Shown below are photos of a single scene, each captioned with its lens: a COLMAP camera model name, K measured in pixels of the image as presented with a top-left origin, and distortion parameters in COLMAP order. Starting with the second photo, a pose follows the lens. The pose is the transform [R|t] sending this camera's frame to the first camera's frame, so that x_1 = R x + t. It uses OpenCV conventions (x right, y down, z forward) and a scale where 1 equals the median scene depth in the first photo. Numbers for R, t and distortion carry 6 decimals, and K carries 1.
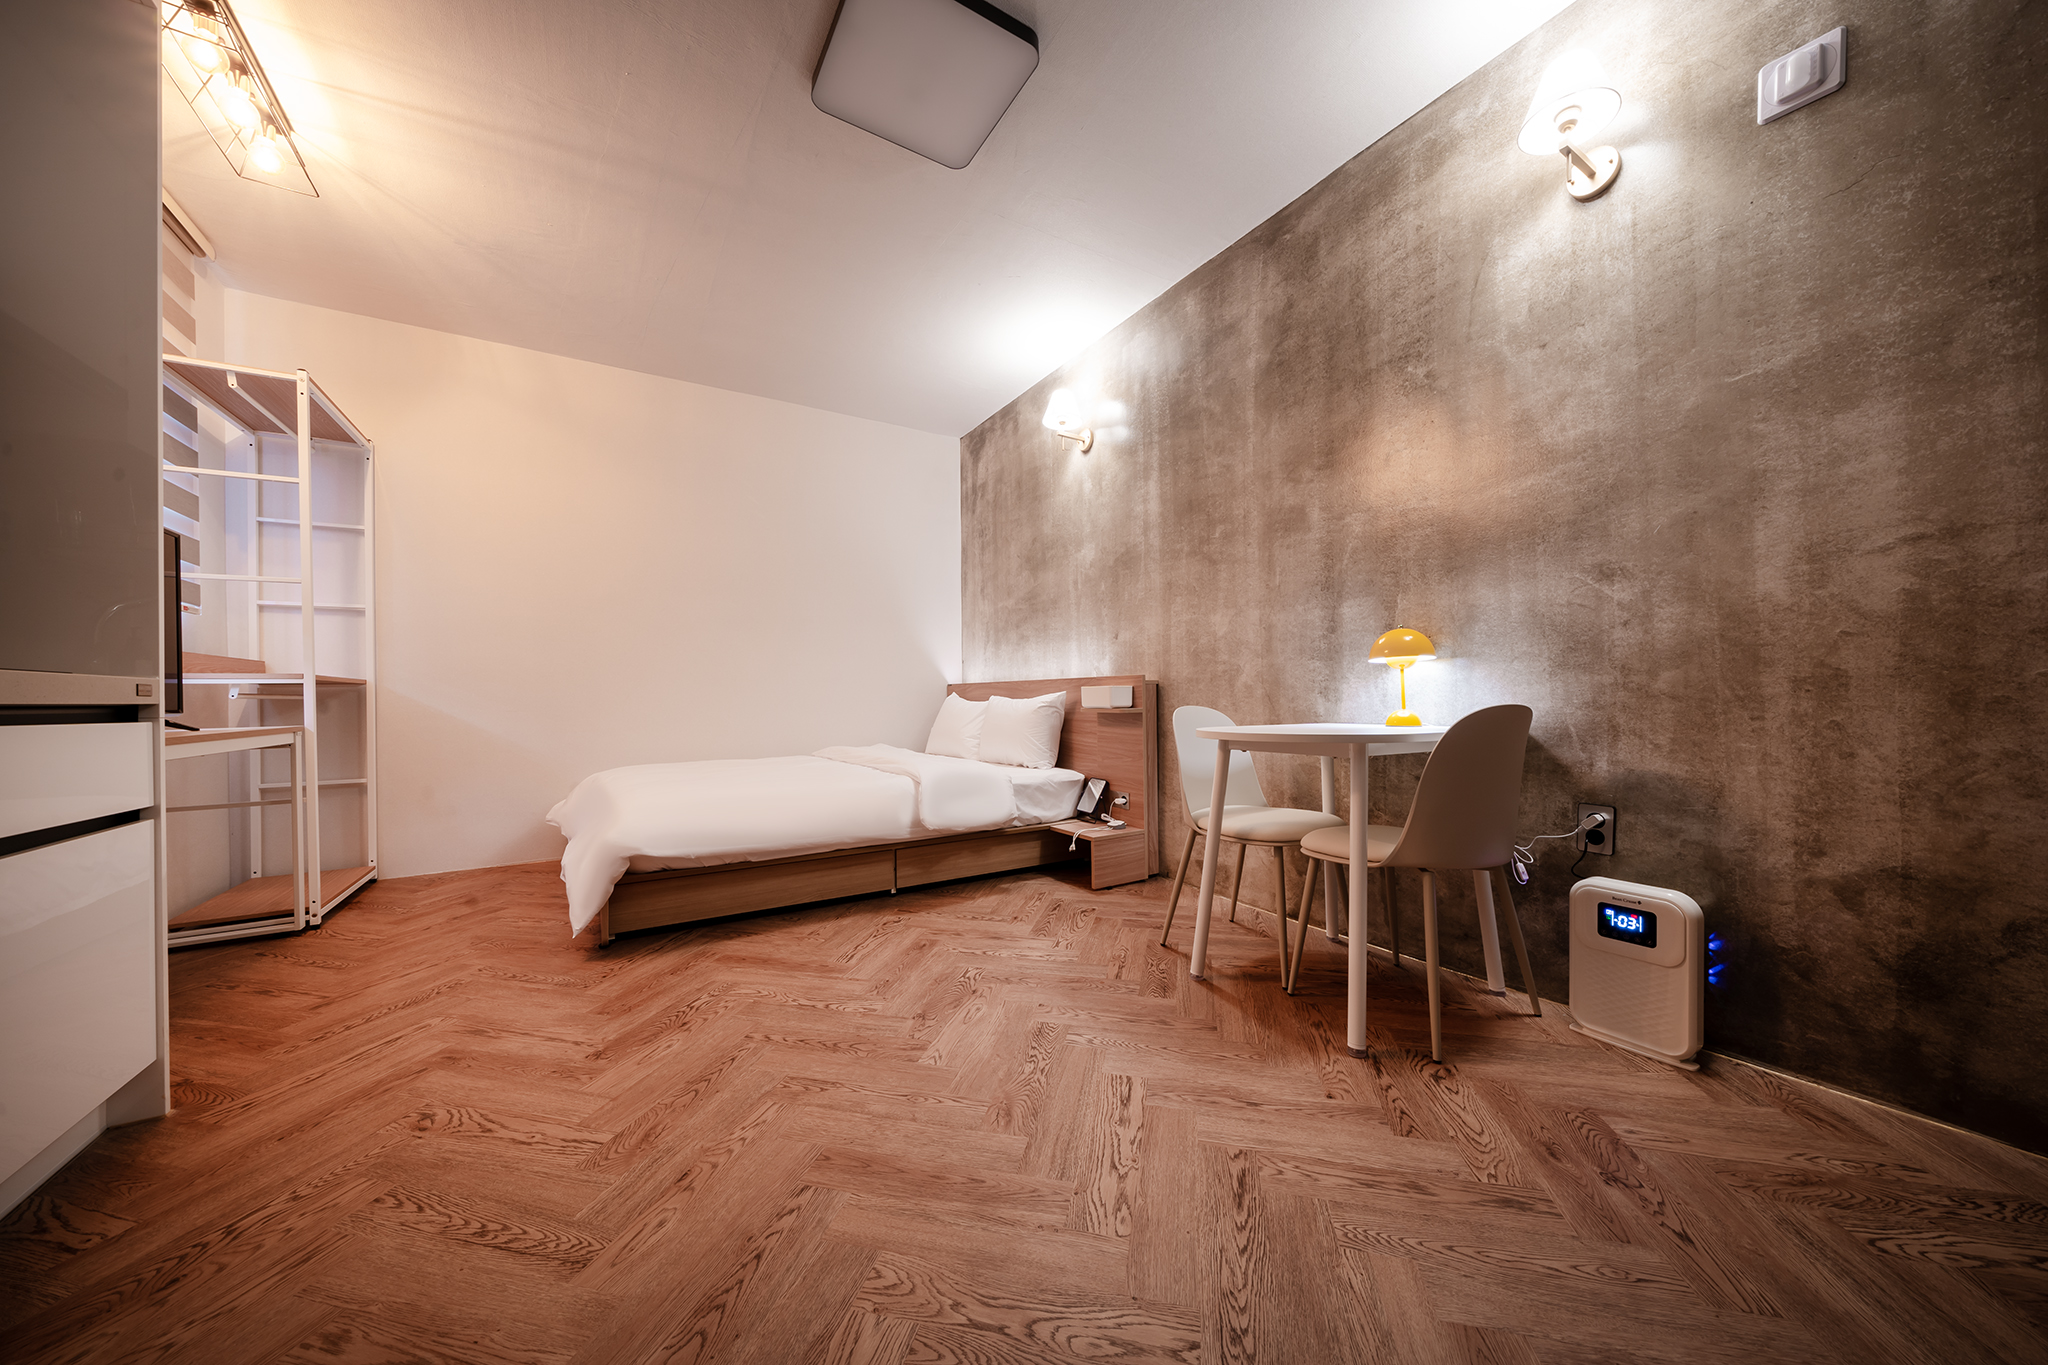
lens RADIAL K [[700.6, 0, 1028.5], [0, 700.6, 701.7], [0, 0, 1]] dist [-0.007187, -0.000209]
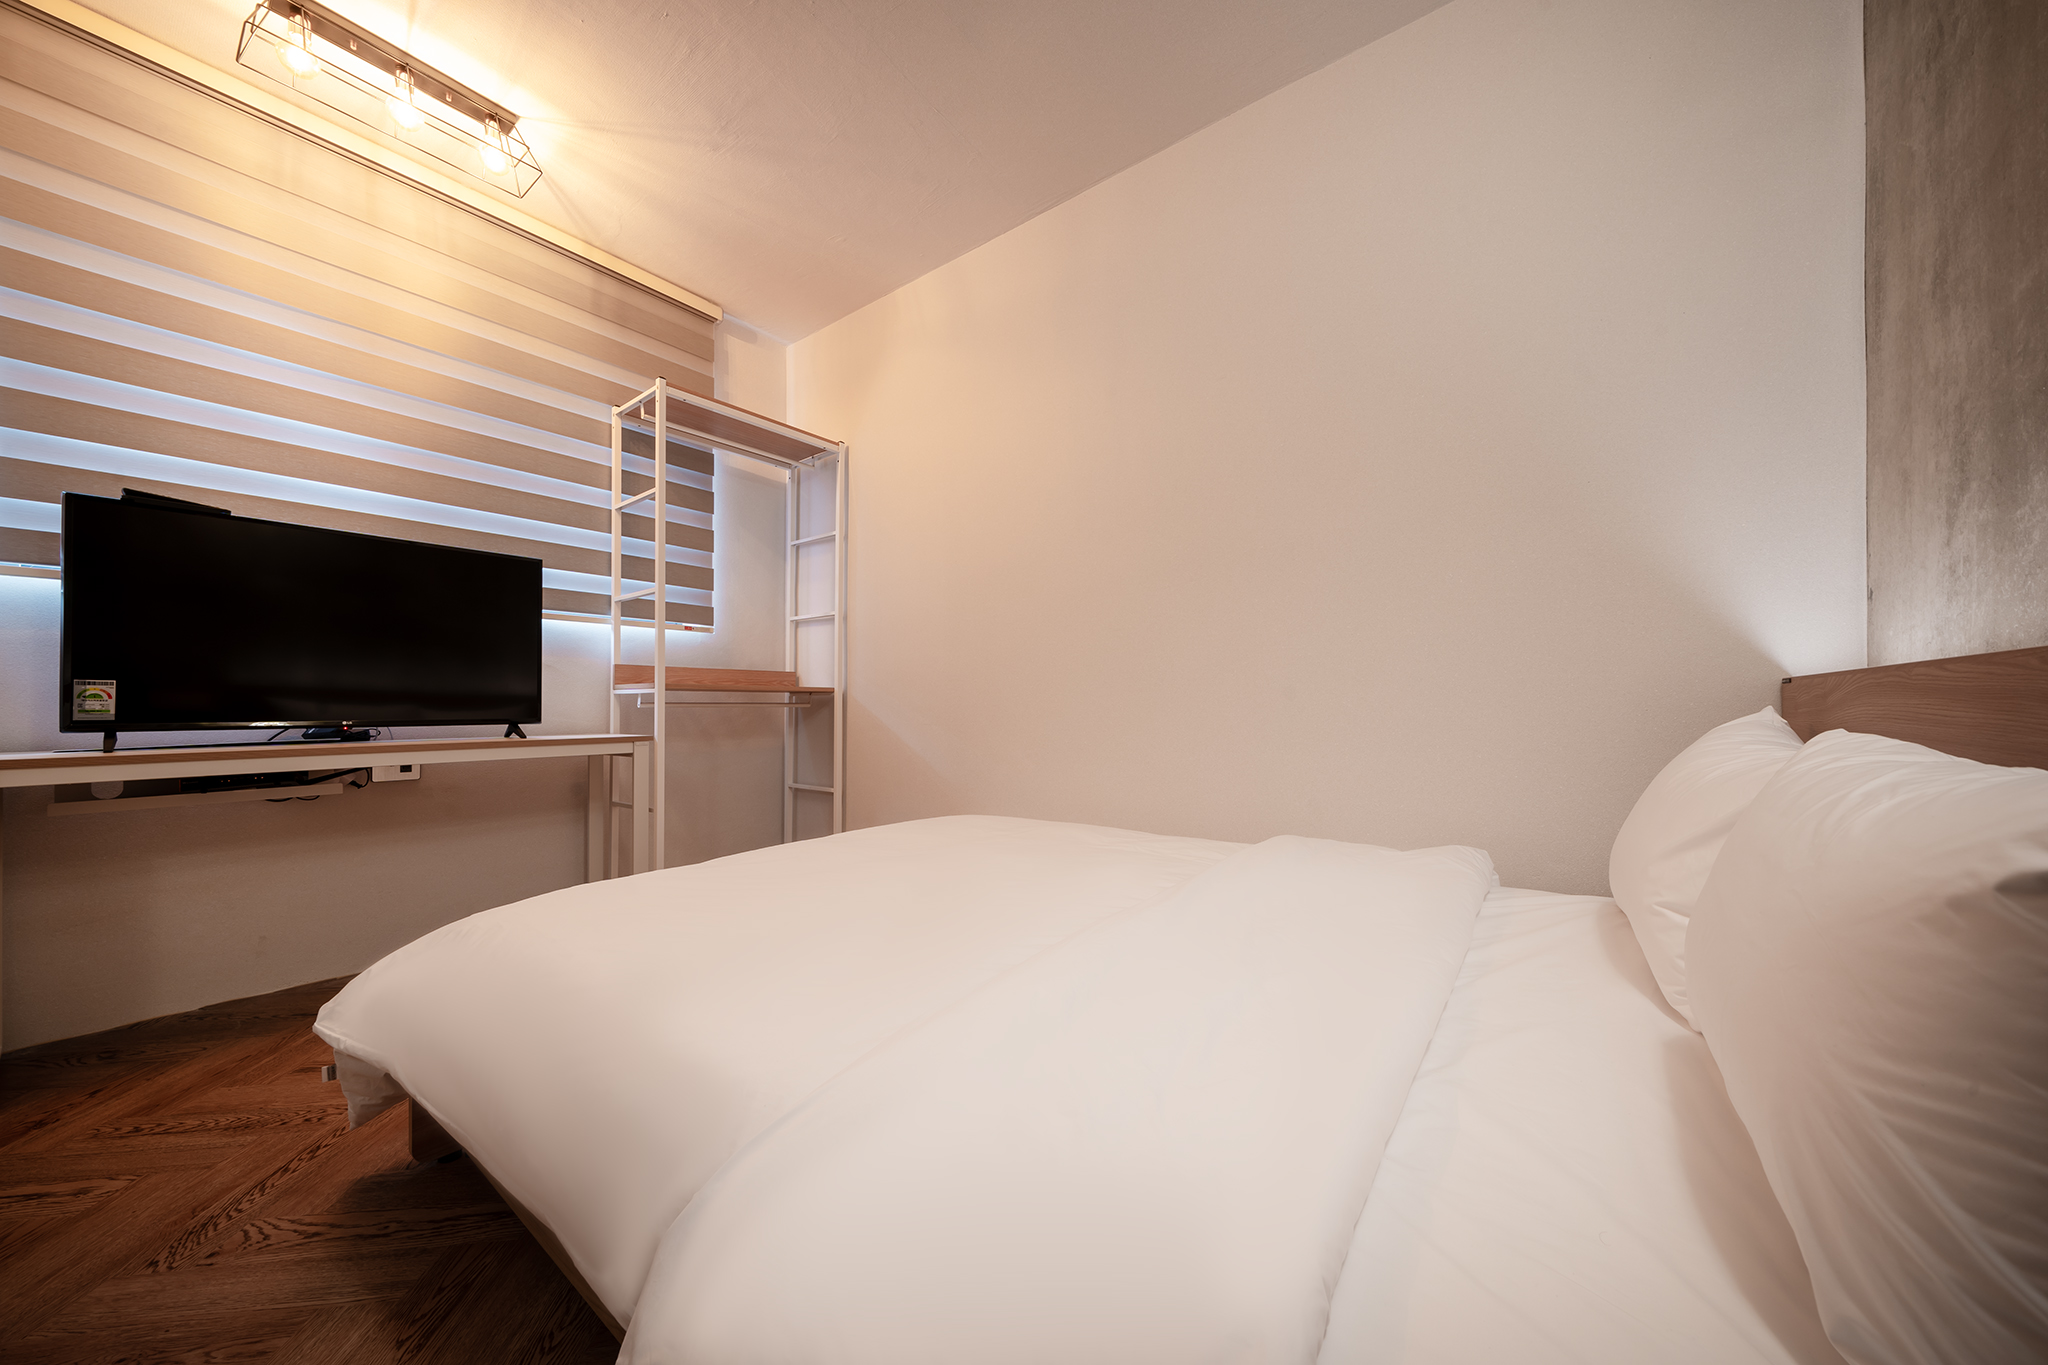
lens RADIAL K [[700.6, 0, 1028.5], [0, 700.6, 701.7], [0, 0, 1]] dist [-0.007187, -0.000209]
pose [[0.369250, 0.003357, -0.929324, 0.074208], [-0.007270, 0.999973, 0.000723, -0.016535], [0.929302, 0.006489, 0.369265, 1.073135]]
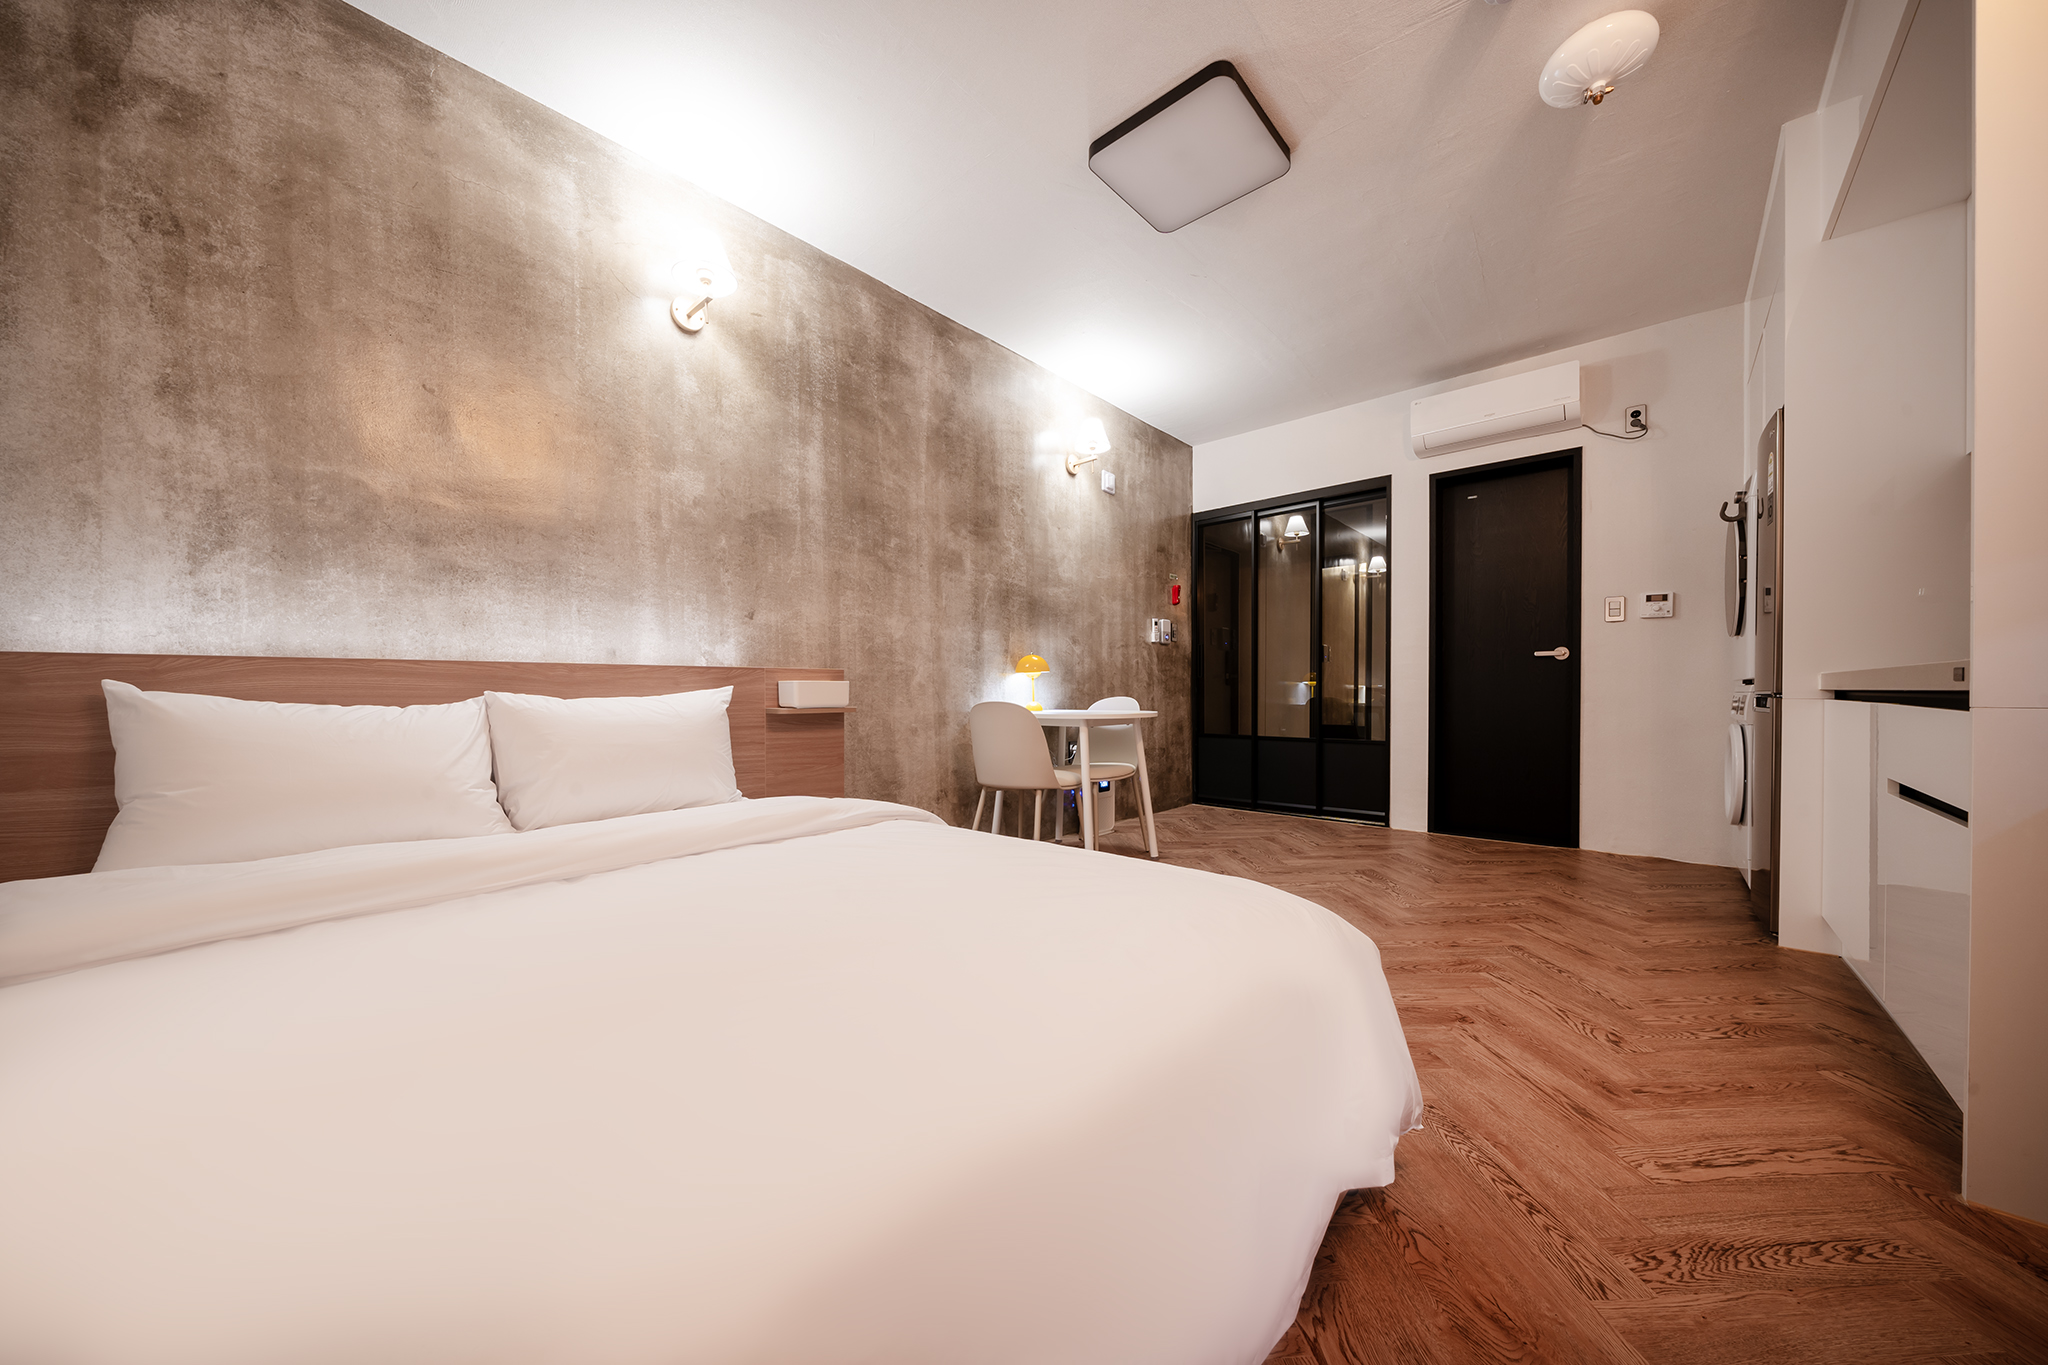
lens RADIAL K [[700.6, 0, 1028.5], [0, 700.6, 701.7], [0, 0, 1]] dist [-0.007187, -0.000209]
pose [[-0.283482, -0.004950, 0.958965, -0.879409], [0.011064, 0.999903, 0.008432, -0.002367], [-0.958914, 0.013001, -0.283400, 1.170669]]
